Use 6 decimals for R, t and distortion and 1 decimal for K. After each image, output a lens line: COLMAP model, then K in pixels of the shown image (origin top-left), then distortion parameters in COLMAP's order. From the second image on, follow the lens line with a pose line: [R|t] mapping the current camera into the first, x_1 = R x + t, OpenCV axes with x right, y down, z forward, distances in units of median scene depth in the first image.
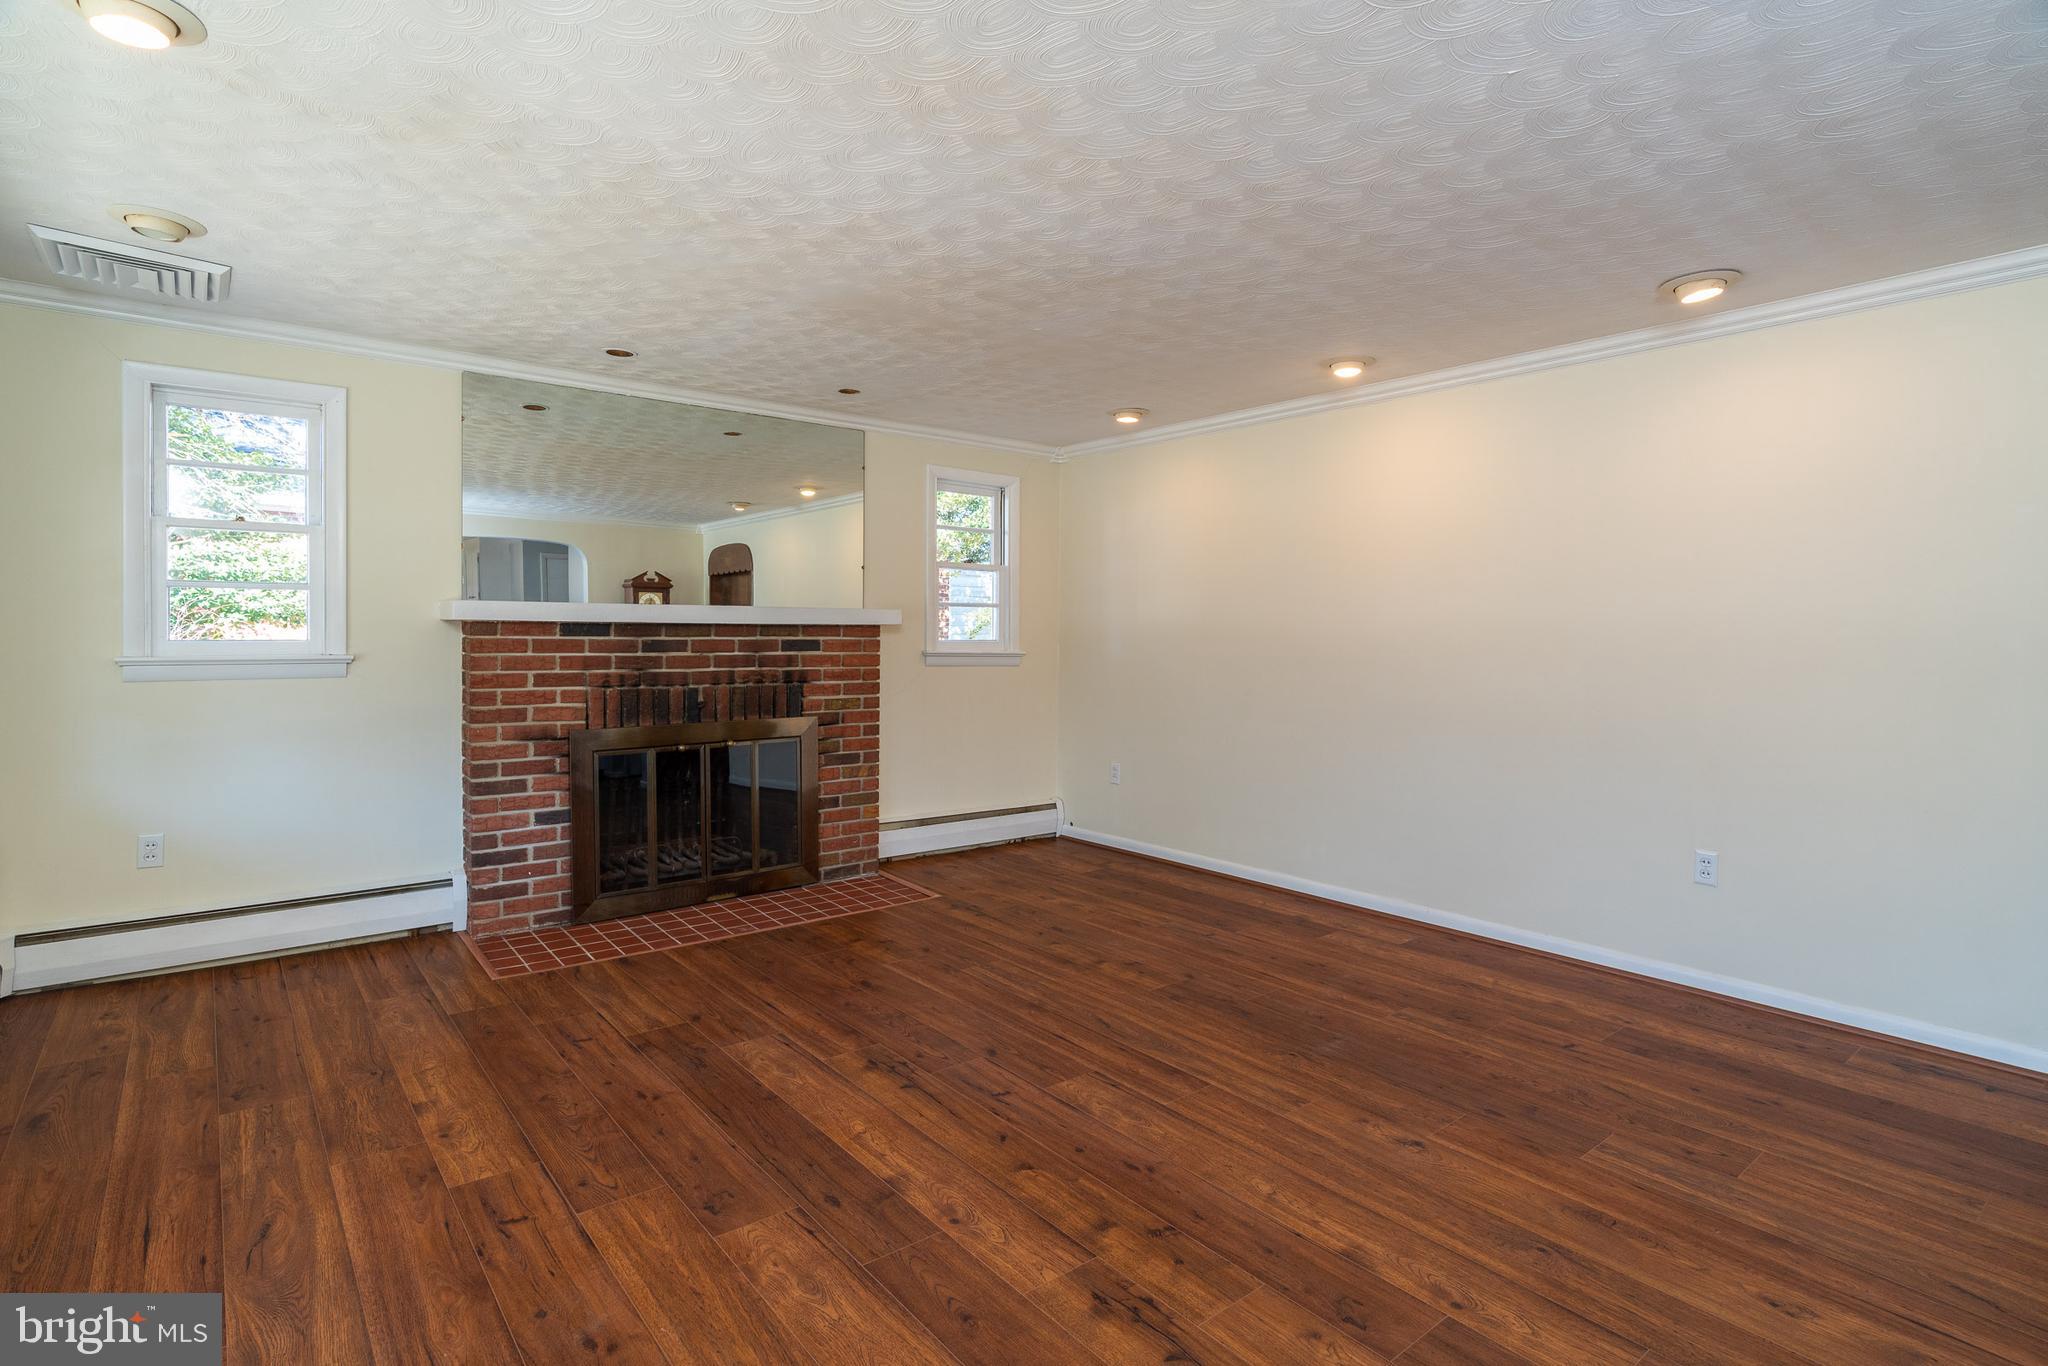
lens RADIAL K [[1022.1, 0, 1014.7], [0, 1022.1, 638.9], [0, 0, 1]] dist [-0.002984, 0.001050]
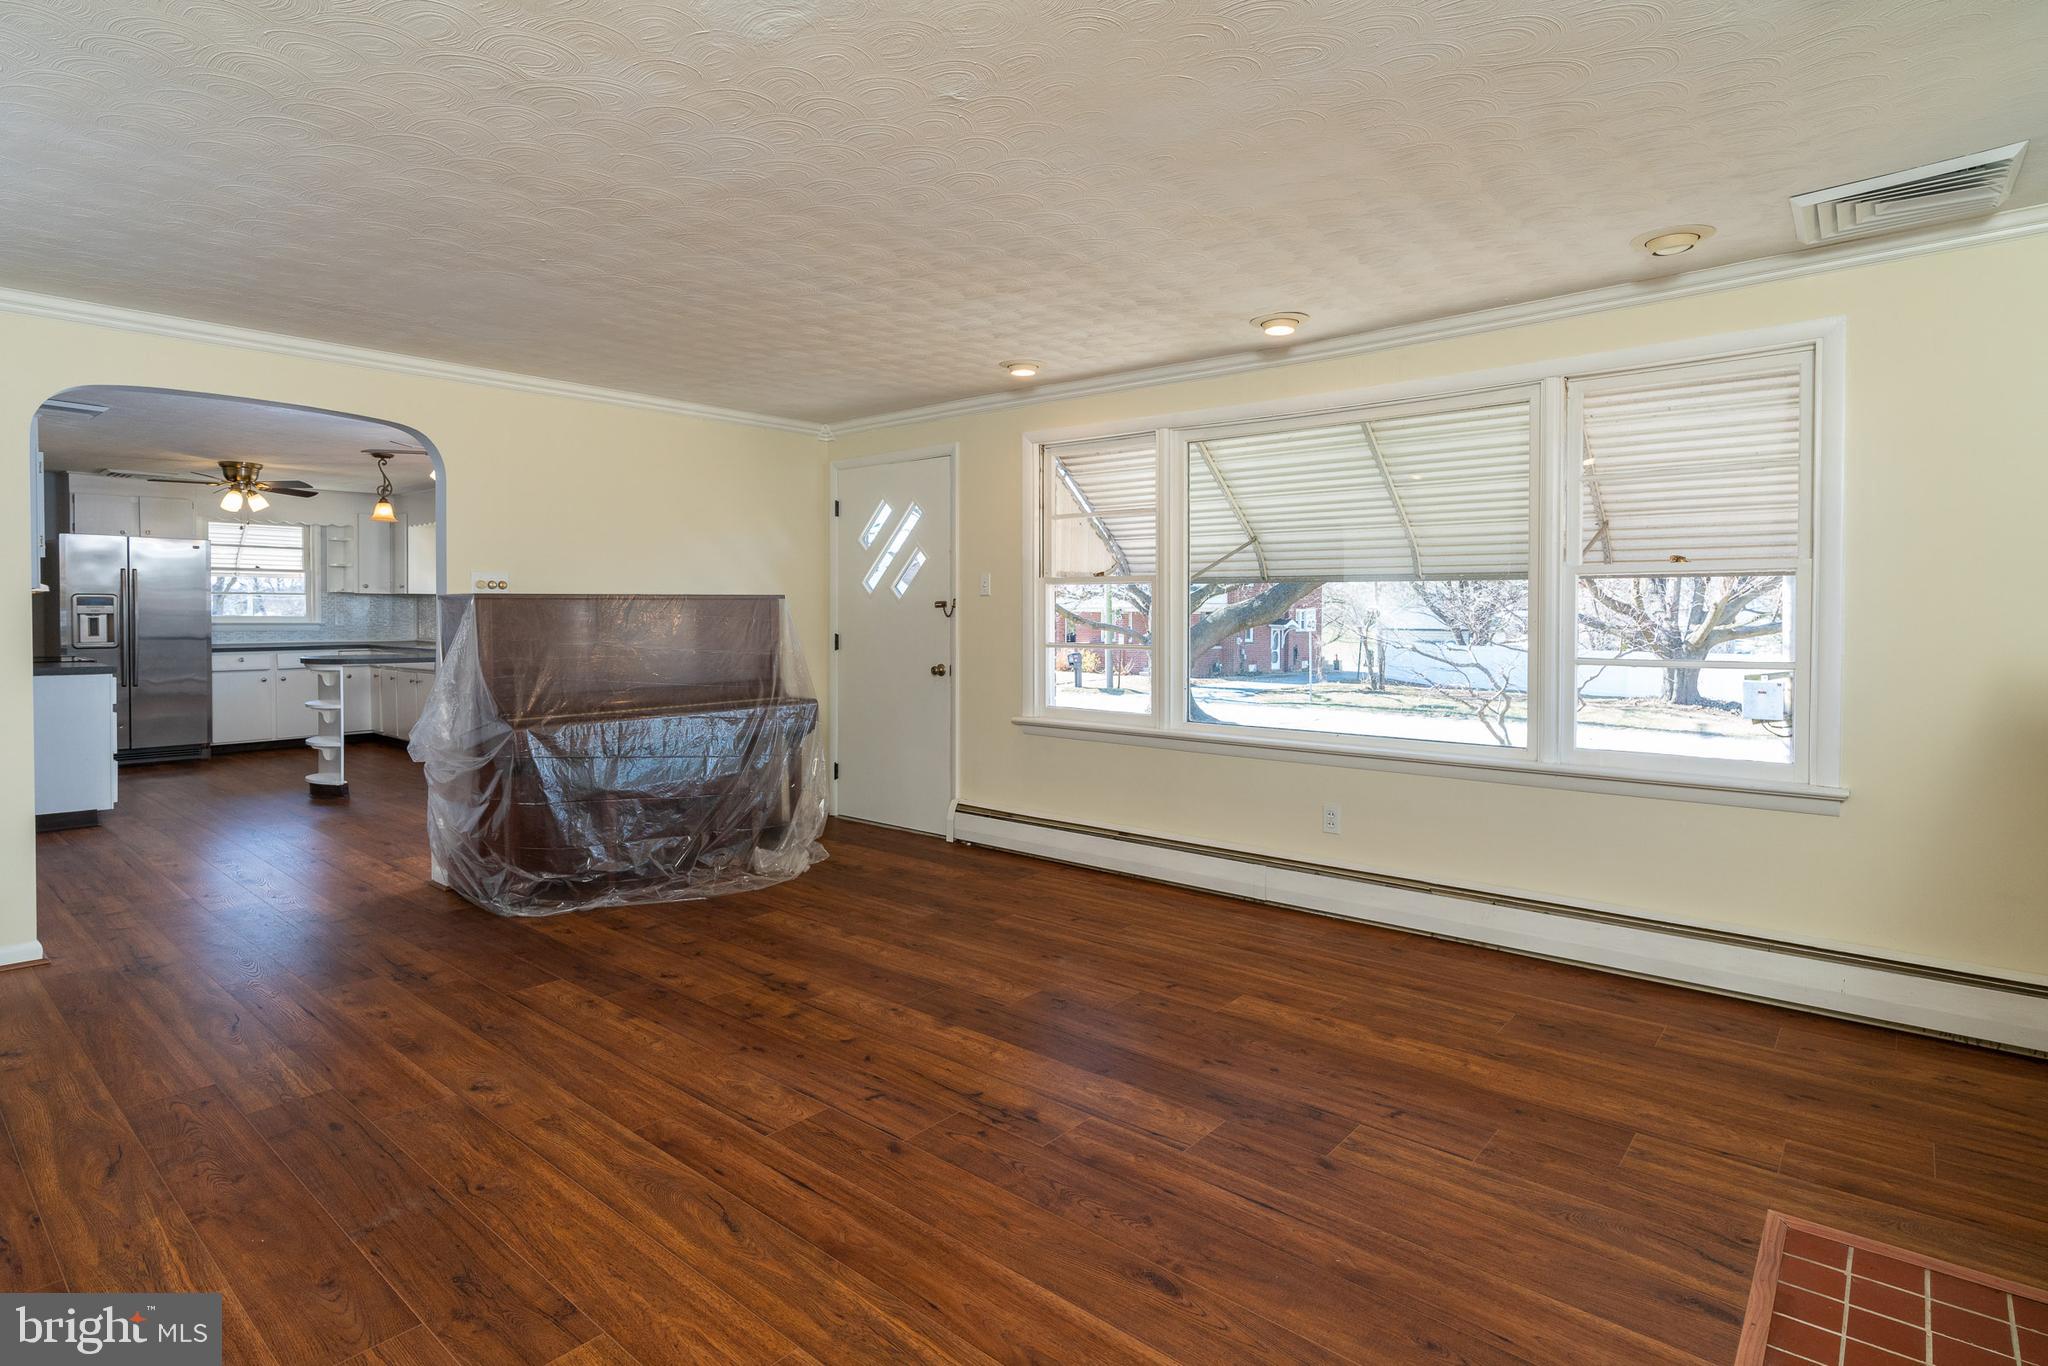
lens RADIAL K [[1022.1, 0, 1014.7], [0, 1022.1, 638.9], [0, 0, 1]] dist [-0.002984, 0.001050]
pose [[-0.982308, -0.005530, -0.187190, 0.023744], [-0.011624, 0.999437, 0.031476, -0.007957], [0.186910, 0.033095, -0.981819, 1.174674]]
